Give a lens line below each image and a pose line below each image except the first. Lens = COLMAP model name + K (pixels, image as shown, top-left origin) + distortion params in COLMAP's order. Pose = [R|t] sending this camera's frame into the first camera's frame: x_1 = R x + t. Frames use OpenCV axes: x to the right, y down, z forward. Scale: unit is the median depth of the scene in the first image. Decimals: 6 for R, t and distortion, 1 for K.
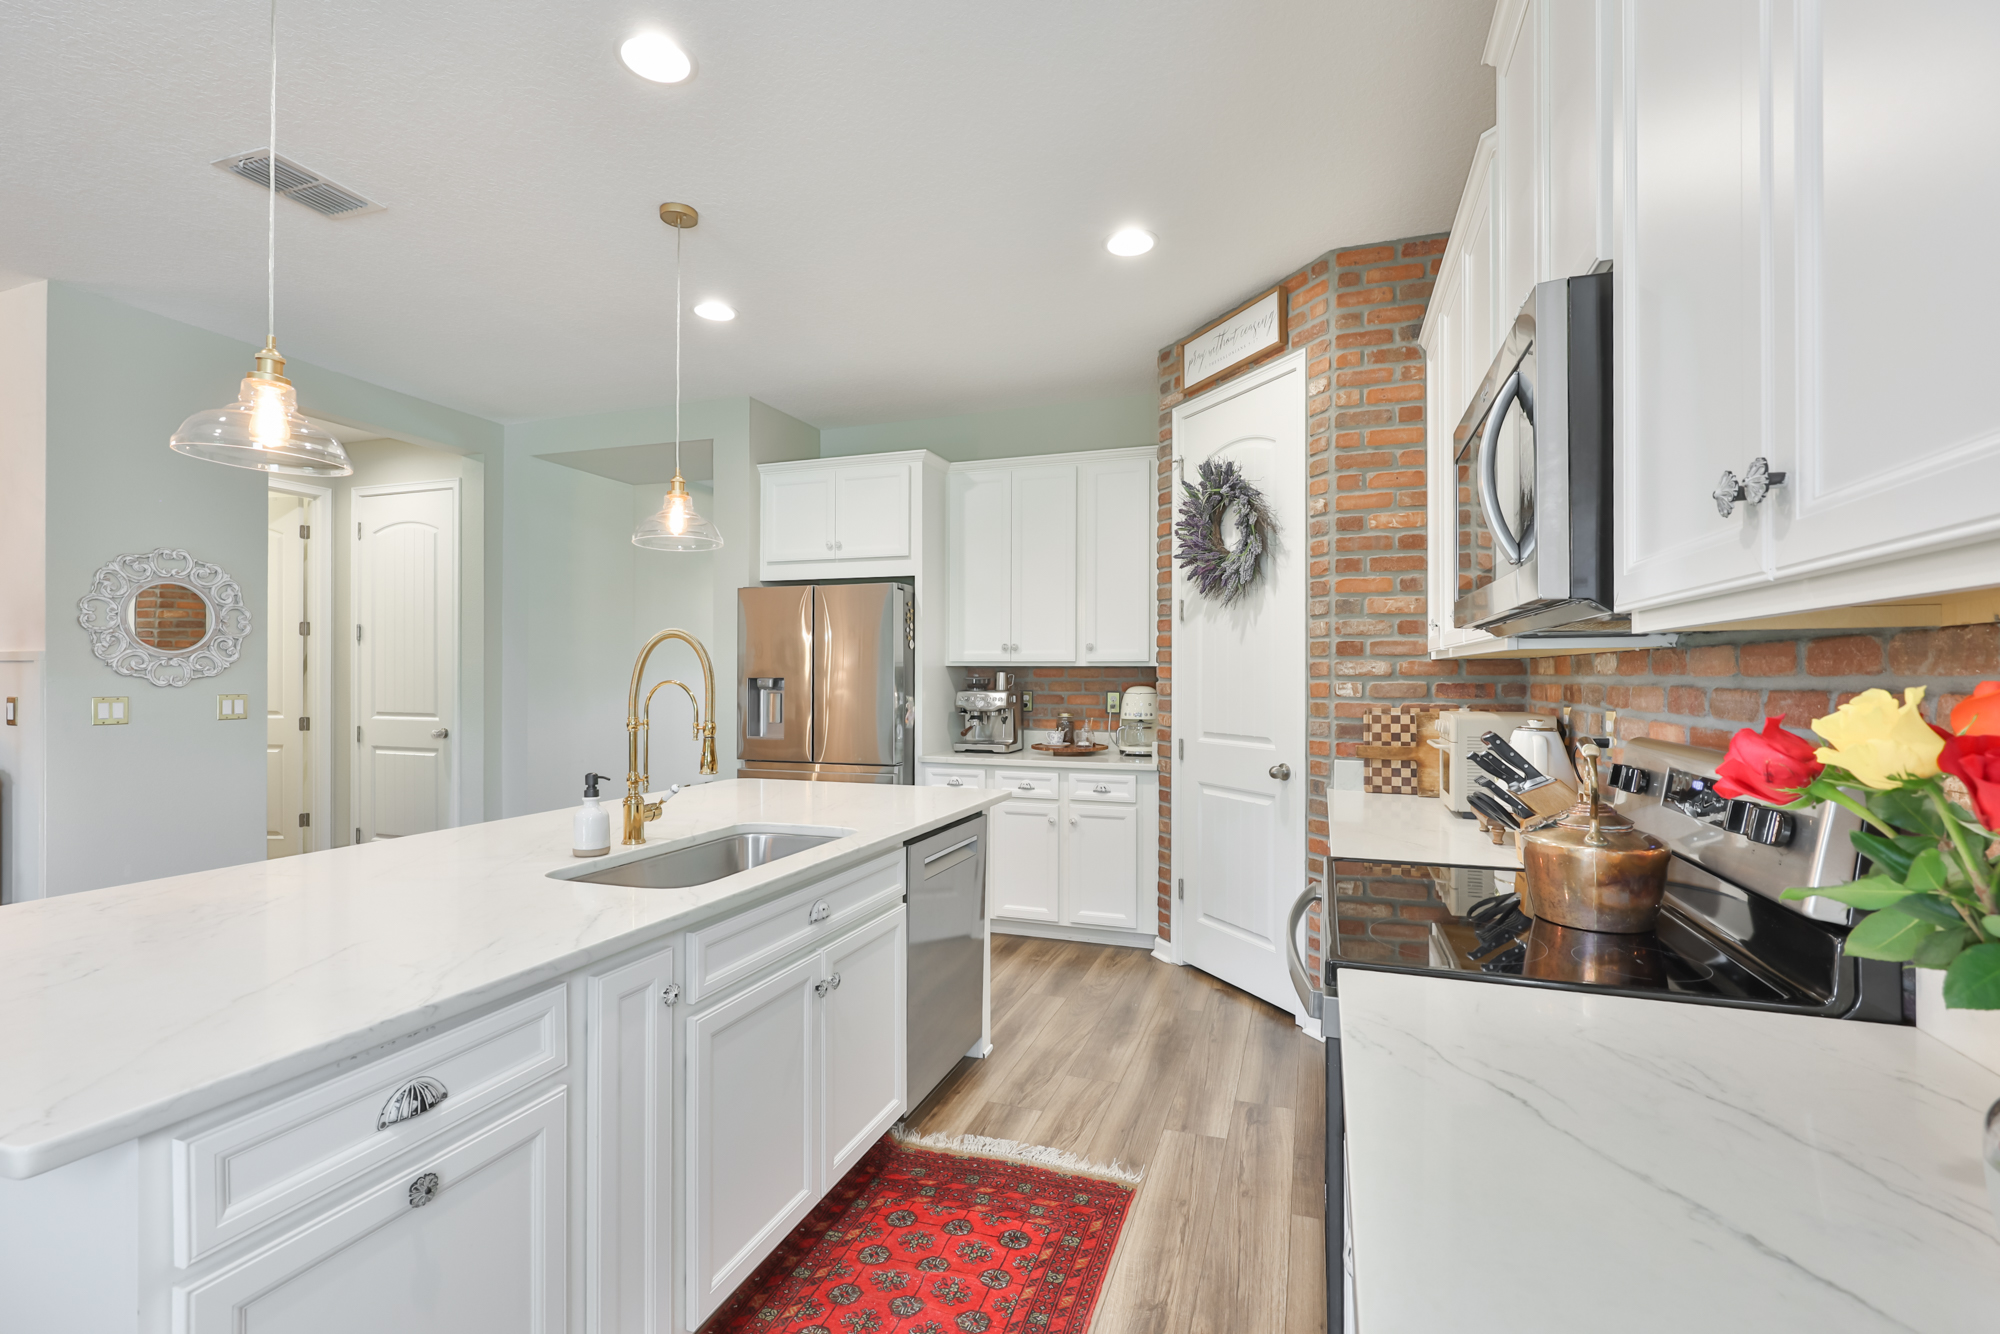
lens RADIAL K [[856.6, 0, 1002.1], [0, 856.6, 684.0], [0, 0, 1]] dist [-0.003478, 0.001006]
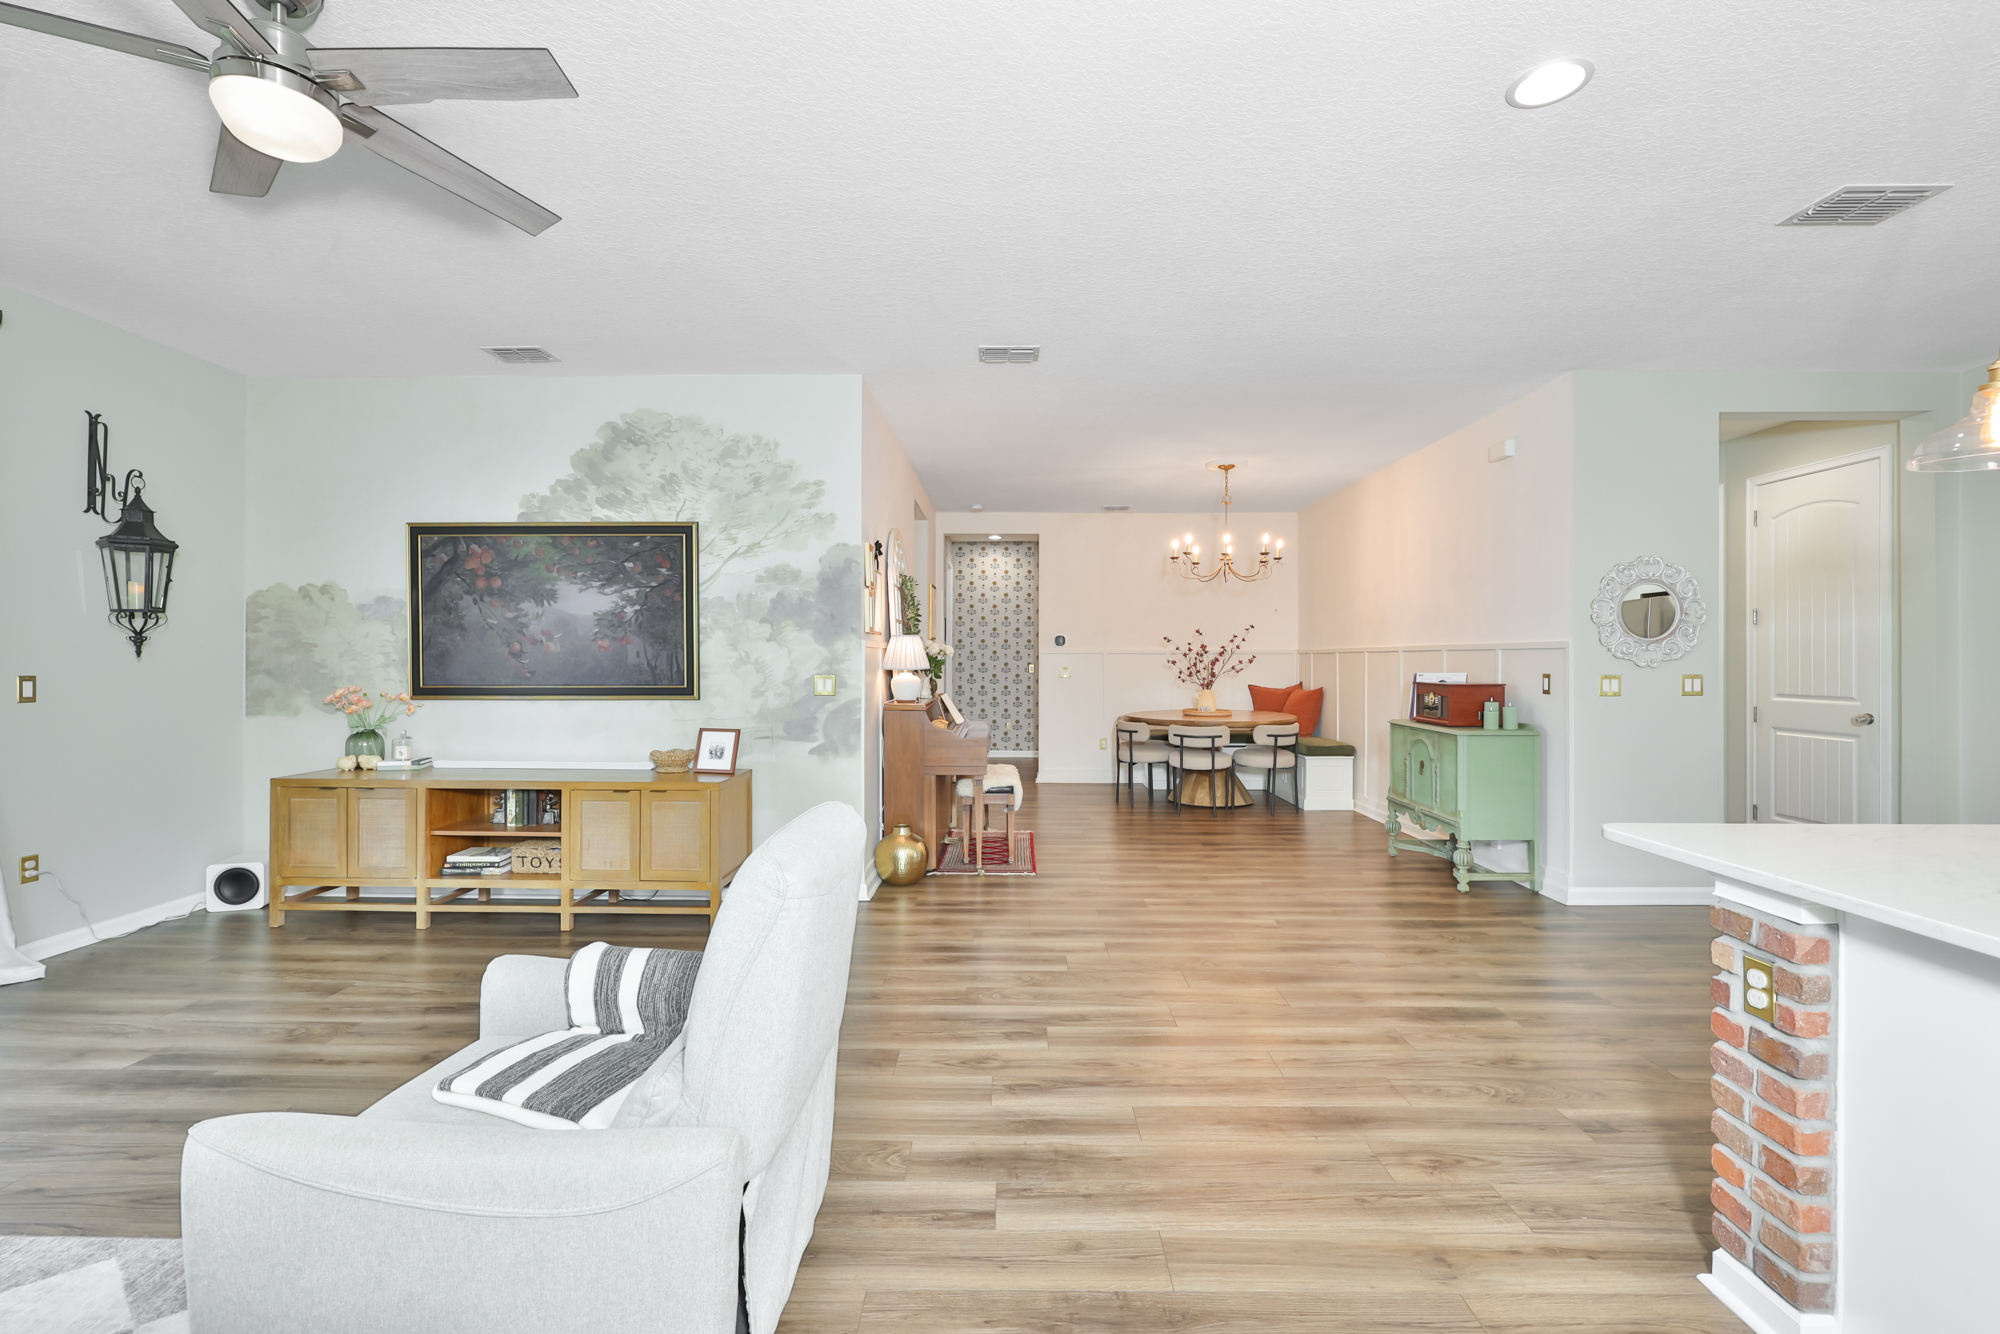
lens RADIAL K [[856.6, 0, 1010.8], [0, 856.6, 657.7], [0, 0, 1]] dist [-0.003478, 0.001006]
pose [[0.333665, -0.002886, -0.942687, -0.139780], [-0.004148, 0.999981, -0.004529, -0.002136], [0.942683, 0.005421, 0.333646, -0.299825]]
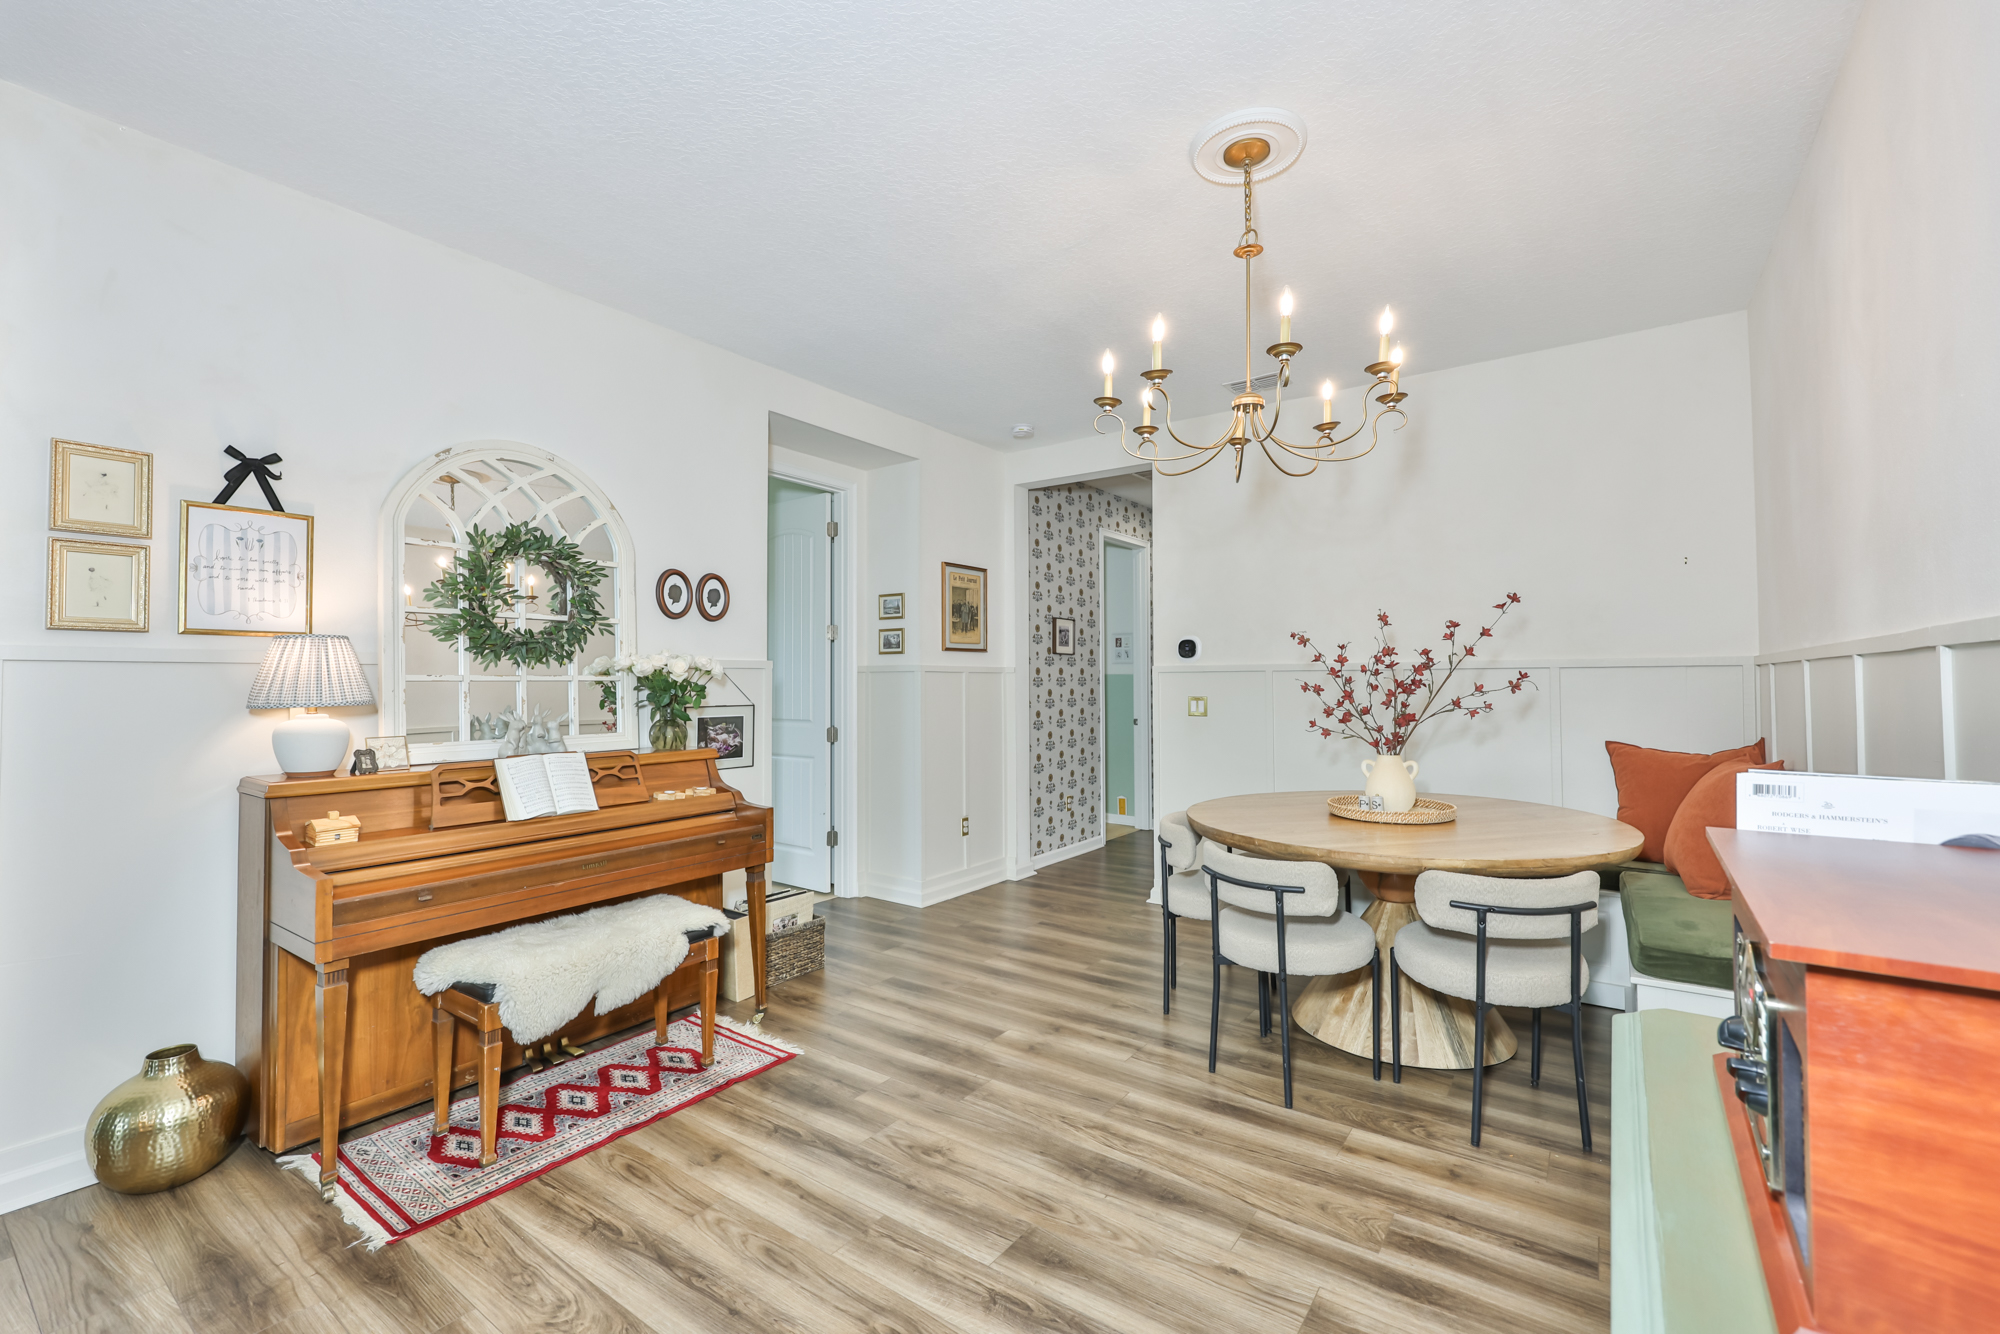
lens RADIAL K [[856.6, 0, 999.1], [0, 856.6, 654.7], [0, 0, 1]] dist [-0.003478, 0.001006]
pose [[-0.271133, -0.031093, -0.962040, -1.190148], [-0.001320, 0.999489, -0.031931, -0.010765], [0.962541, -0.007388, -0.271036, 0.922521]]
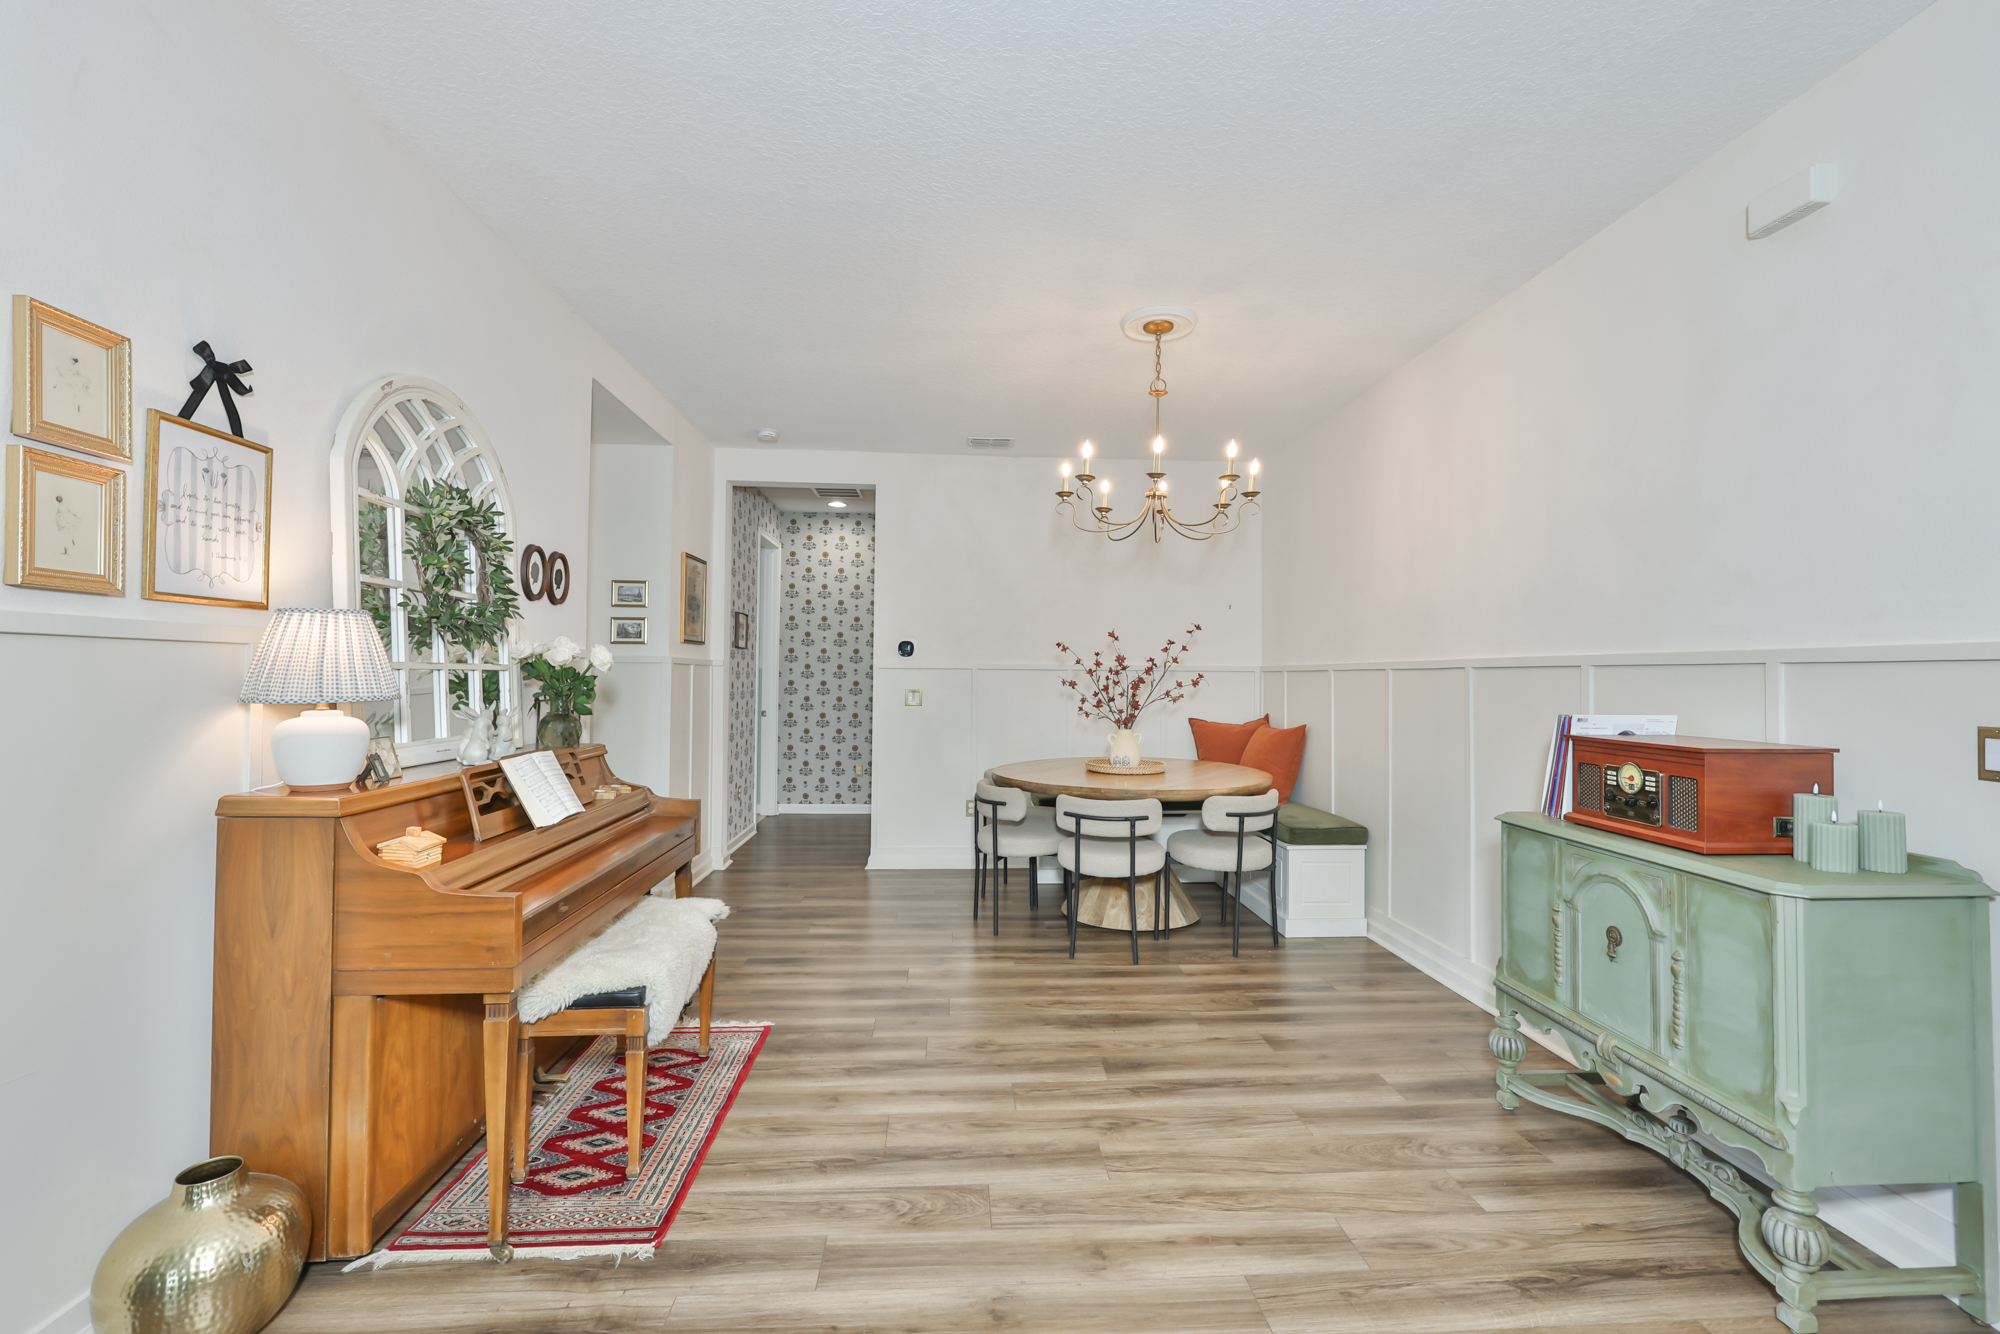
lens RADIAL K [[856.6, 0, 1012.3], [0, 856.6, 657.0], [0, 0, 1]] dist [-0.003478, 0.001006]
pose [[0.406858, -0.019238, -0.913289, -1.009562], [-0.012155, 0.999576, -0.026470, -0.008415], [0.913410, 0.021871, 0.406452, 0.279538]]
